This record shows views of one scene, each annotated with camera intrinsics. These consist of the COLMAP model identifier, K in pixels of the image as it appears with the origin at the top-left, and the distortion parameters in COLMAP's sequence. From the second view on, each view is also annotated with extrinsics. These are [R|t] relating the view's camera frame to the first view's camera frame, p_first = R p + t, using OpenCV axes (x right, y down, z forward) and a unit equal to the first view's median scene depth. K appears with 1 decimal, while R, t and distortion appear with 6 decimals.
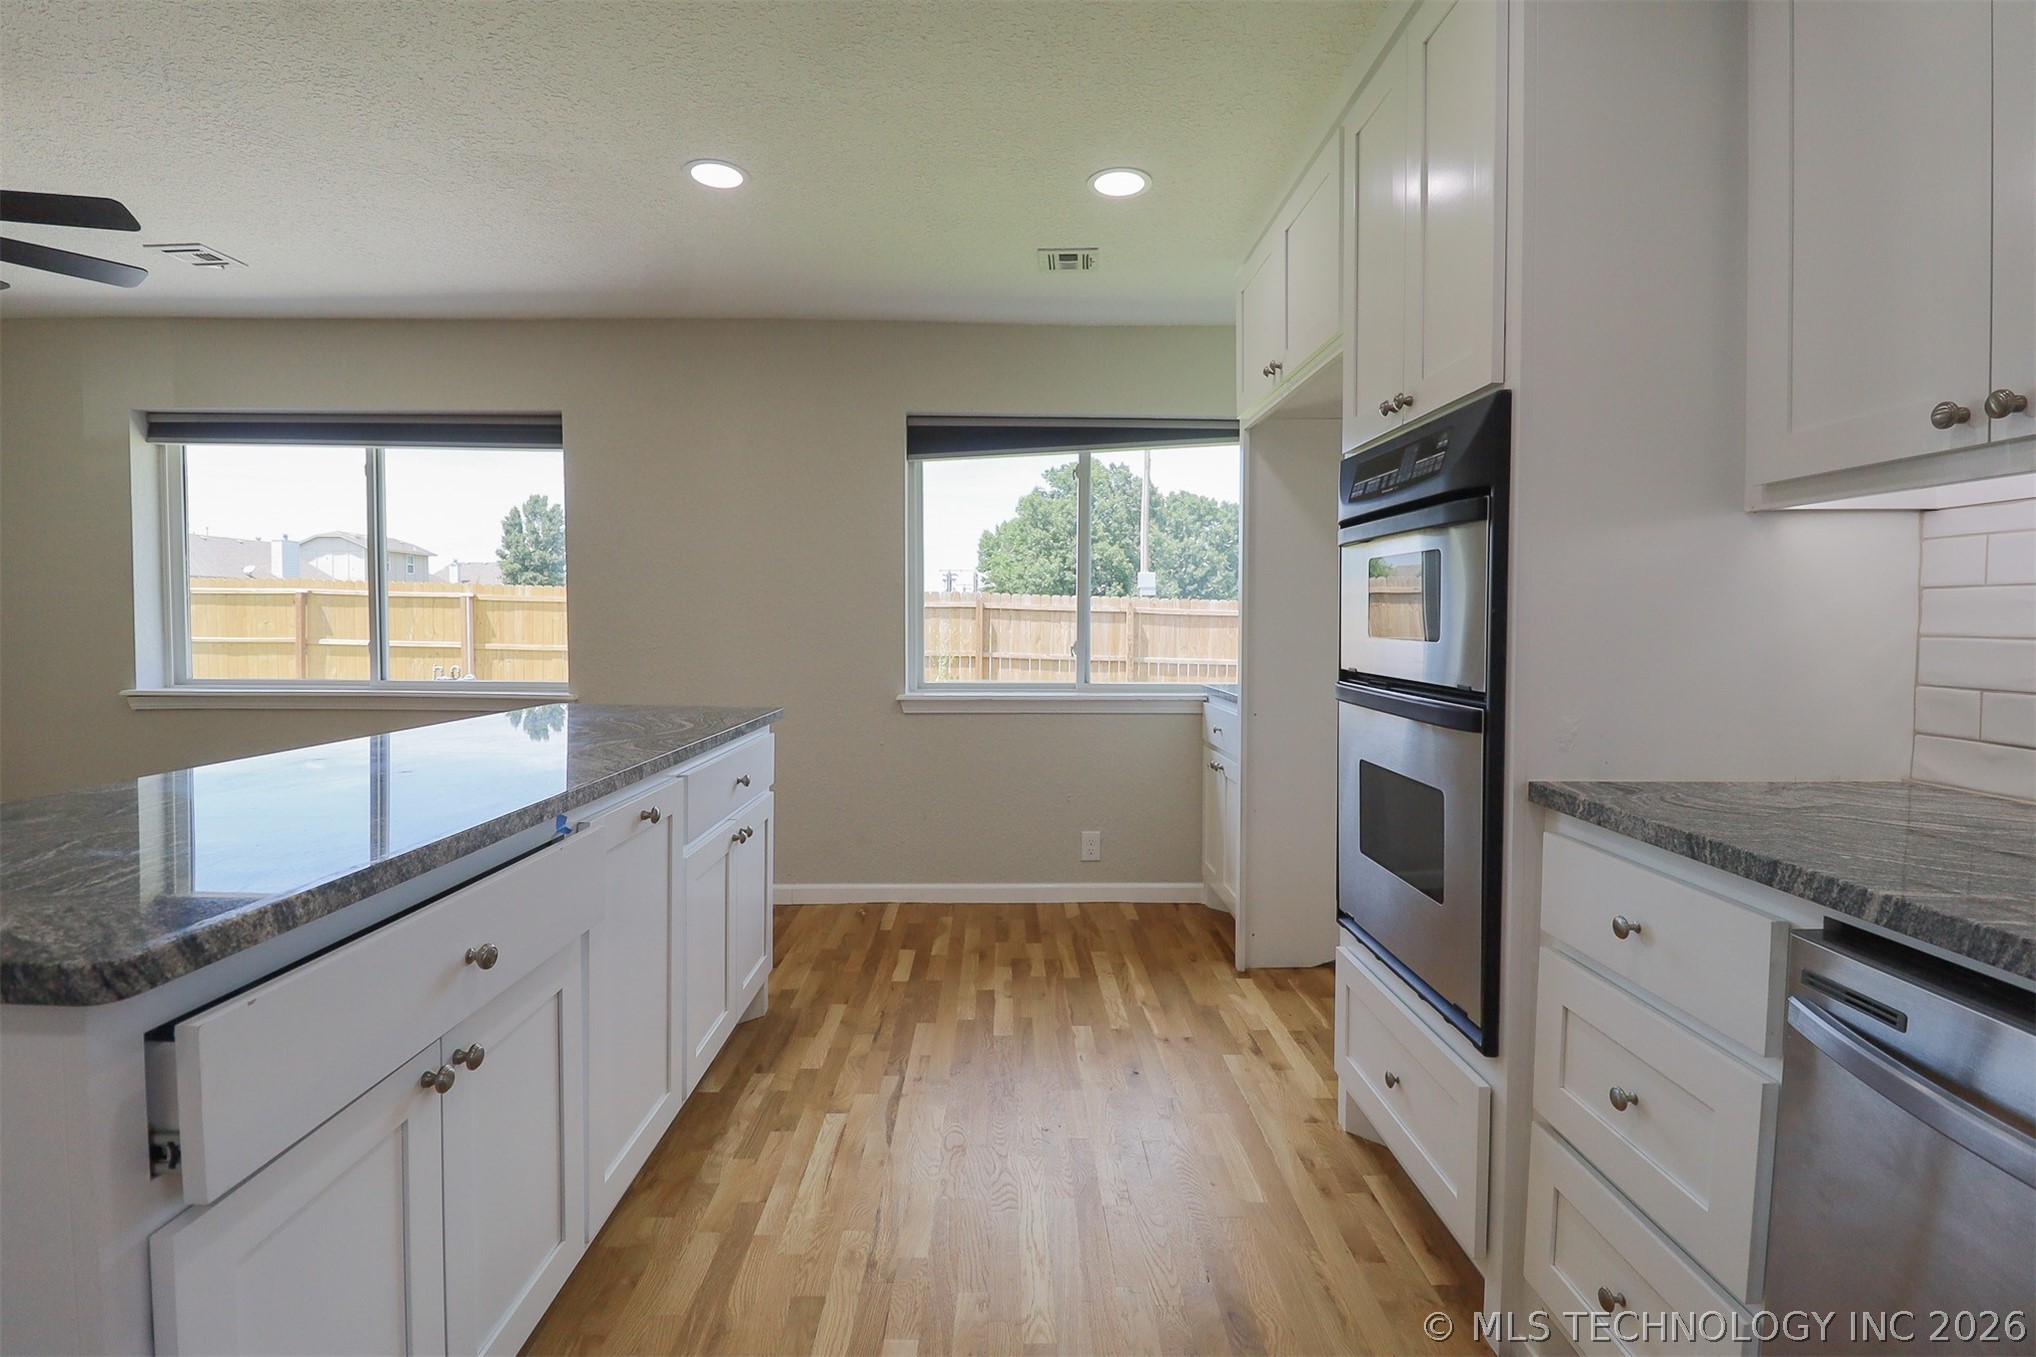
lens RADIAL K [[943.2, 0, 1013.3], [0, 943.2, 659.3], [0, 0, 1]] dist [0.000896, -0.014311]
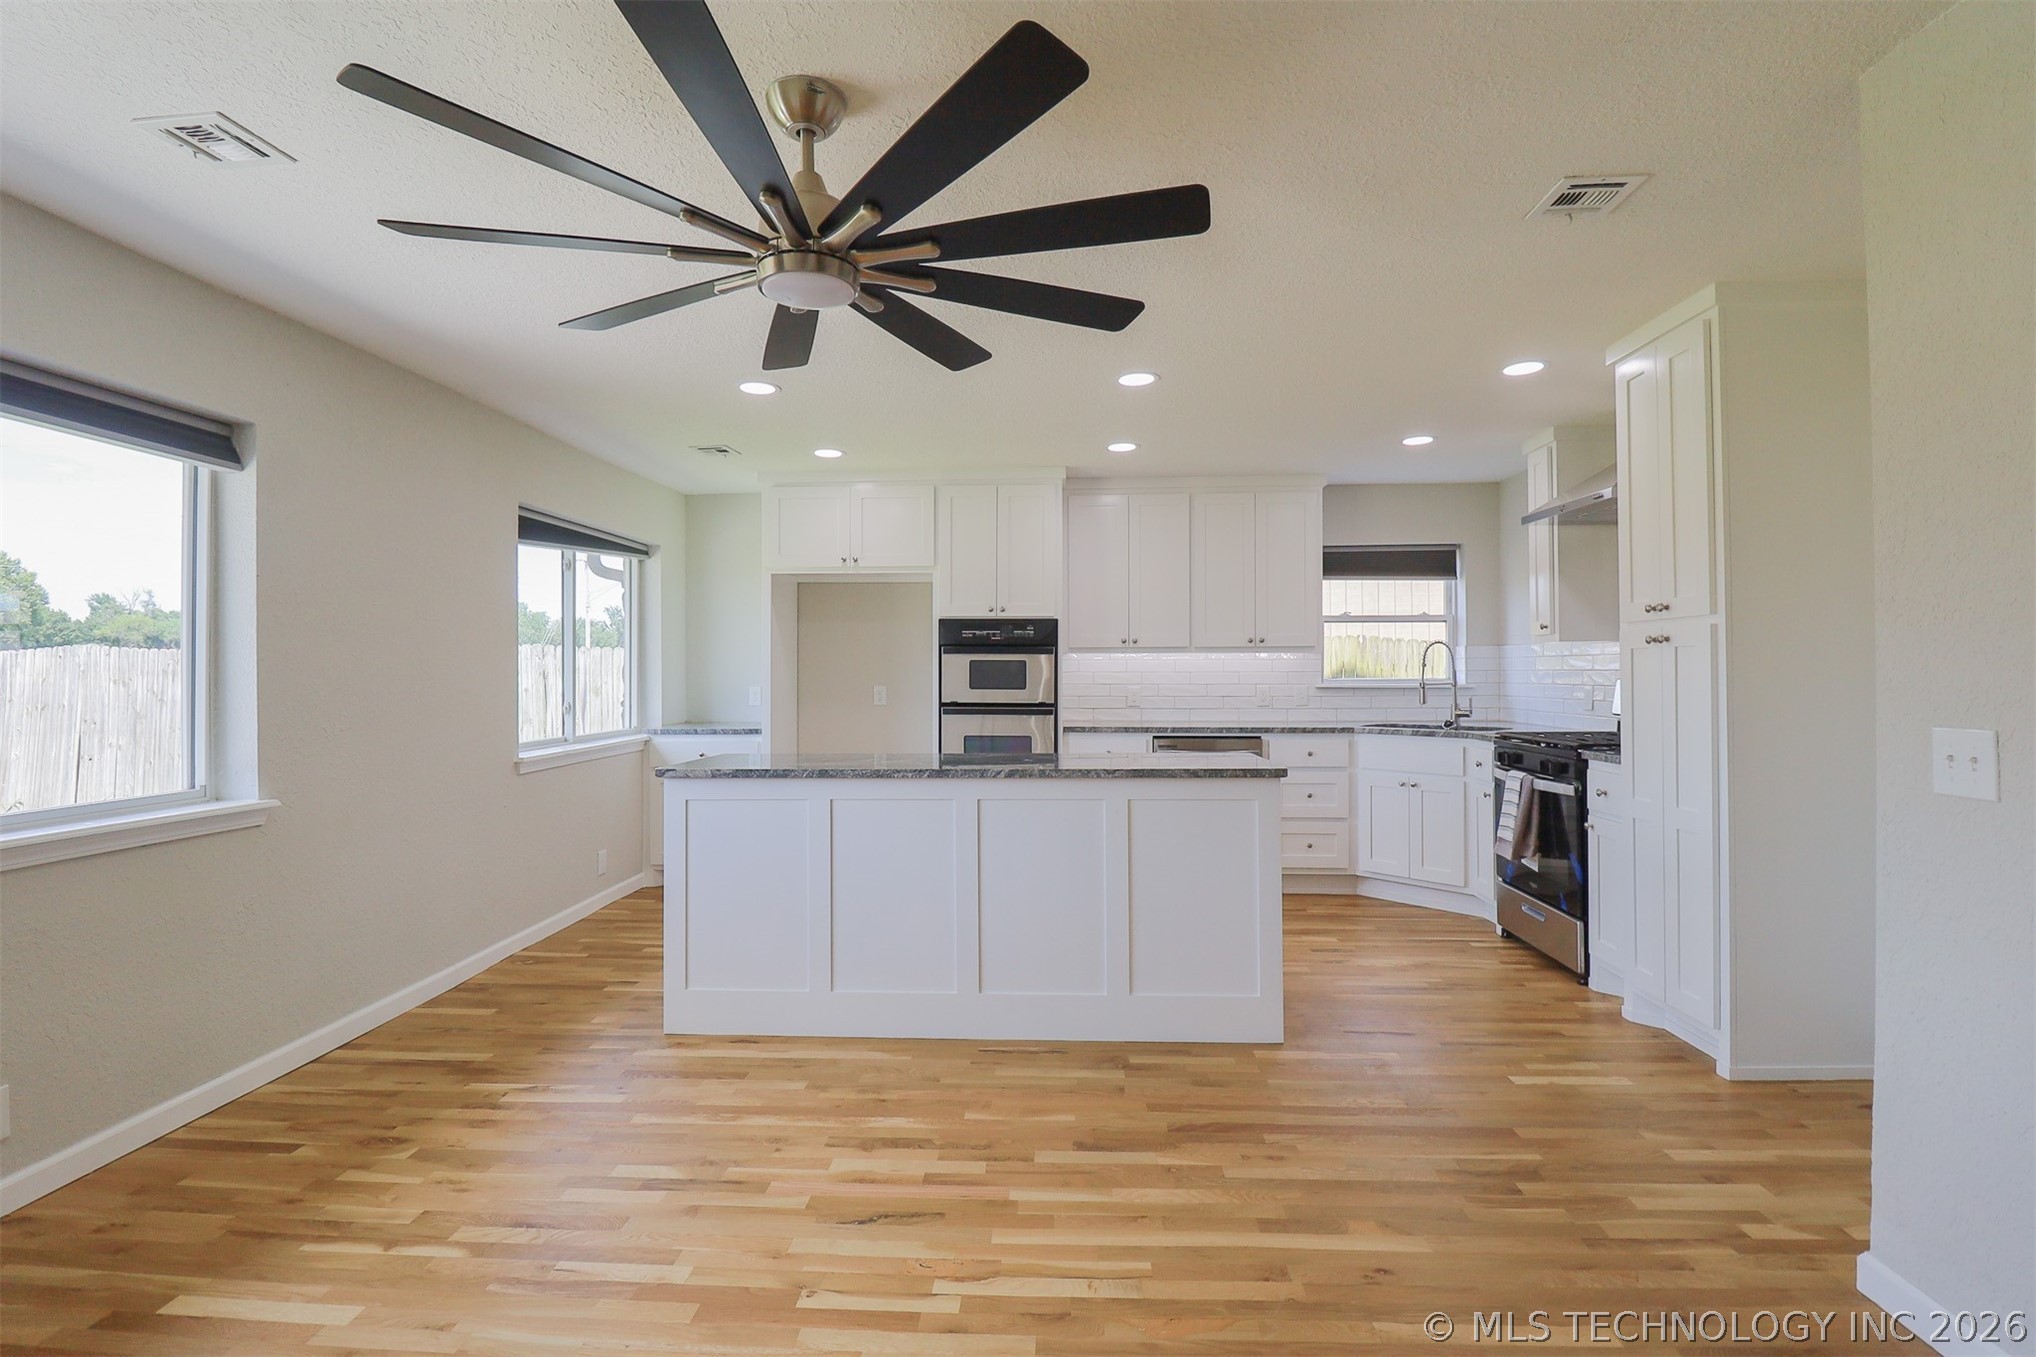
lens RADIAL K [[943.2, 0, 1013.3], [0, 943.2, 659.3], [0, 0, 1]] dist [0.000896, -0.014311]
pose [[0.069858, 0.003373, 0.997551, -1.156108], [0.043864, 0.999017, -0.006449, -0.042483], [-0.996592, 0.044207, 0.069642, 0.344173]]
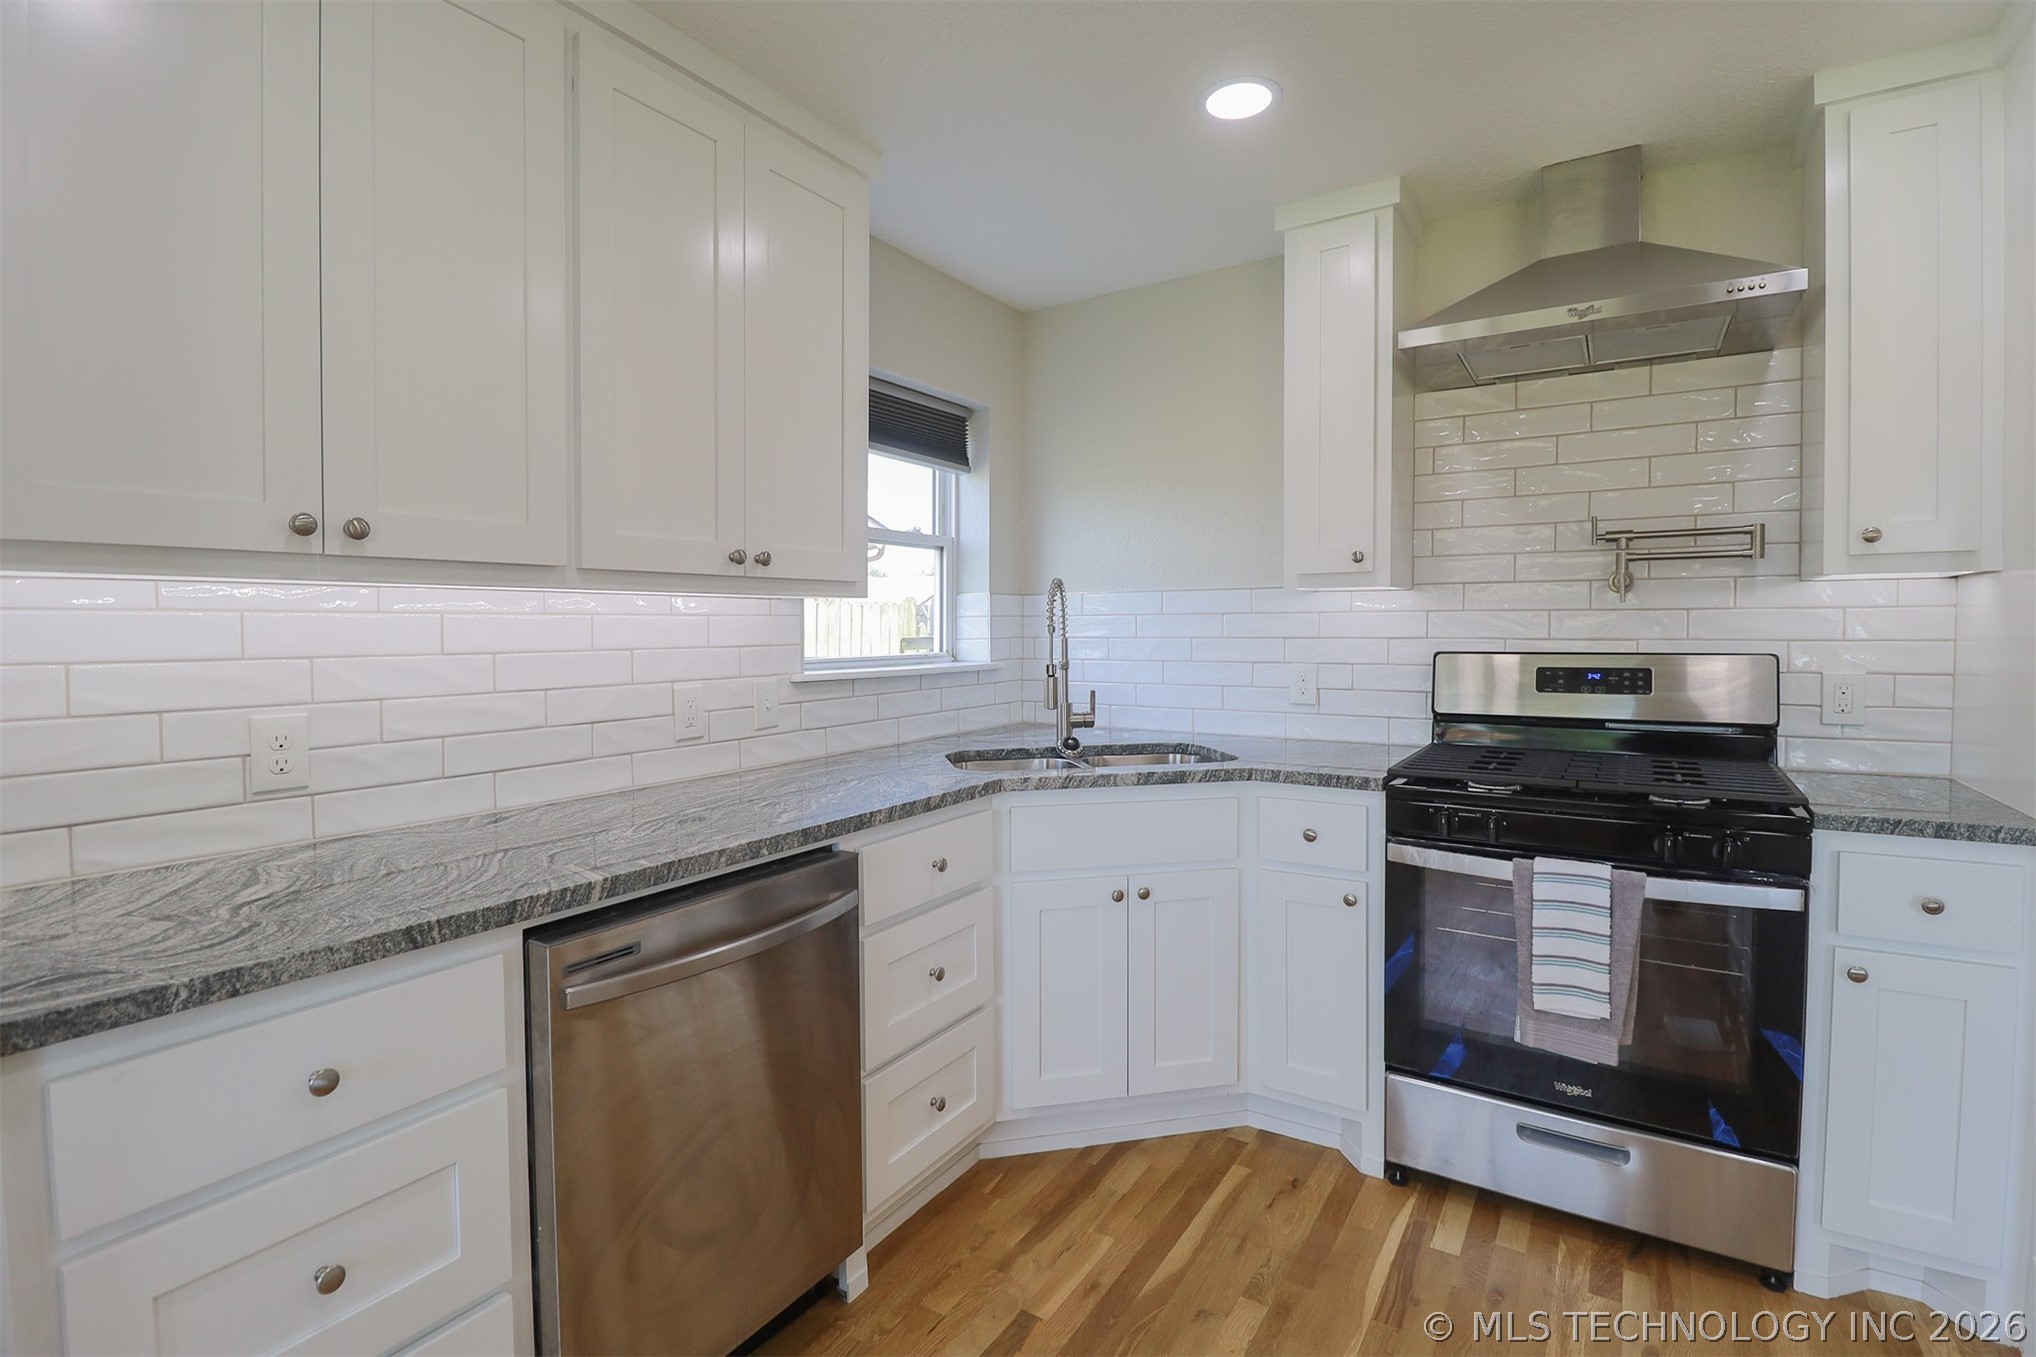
lens RADIAL K [[940.7, 0, 1020.1], [0, 940.7, 658.2], [0, 0, 1]] dist [0.002657, -0.015163]
pose [[-0.836922, -0.021593, 0.546896, -0.102095], [0.021380, 0.997169, 0.072089, -0.044393], [-0.546904, 0.072026, -0.834091, 0.411942]]
